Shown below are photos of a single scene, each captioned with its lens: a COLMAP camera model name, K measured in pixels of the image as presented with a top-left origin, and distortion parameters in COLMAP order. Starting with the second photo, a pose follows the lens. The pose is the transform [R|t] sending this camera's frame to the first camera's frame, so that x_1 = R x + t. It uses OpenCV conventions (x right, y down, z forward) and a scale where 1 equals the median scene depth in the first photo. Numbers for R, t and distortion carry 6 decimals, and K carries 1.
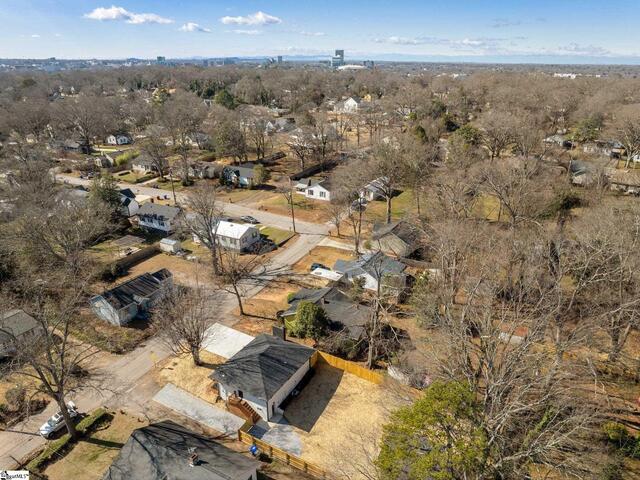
lens RADIAL K [[454.0, 0, 320.0], [0, 454.0, 240.0], [0, 0, 1]] dist [-0.033608, 0.007193]
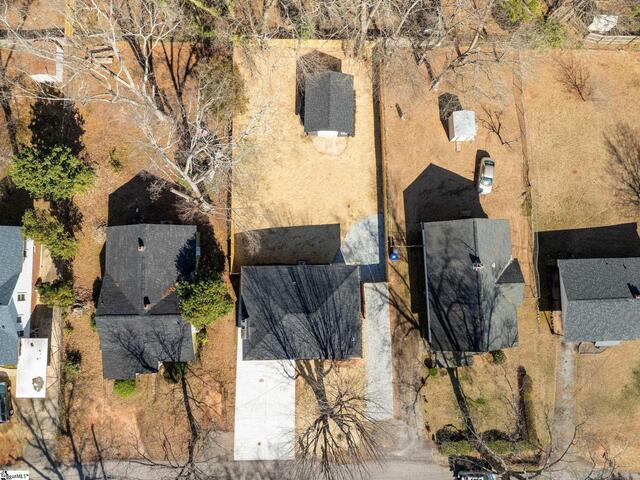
lens RADIAL K [[449.9, 0, 318.9], [0, 449.9, 250.5], [0, 0, 1]] dist [-0.031777, 0.001416]
pose [[-0.508181, -0.858779, 0.065194, -0.093549], [0.309891, -0.111700, 0.944188, -0.393740], [-0.803567, 0.500022, 0.322892, 0.659067]]
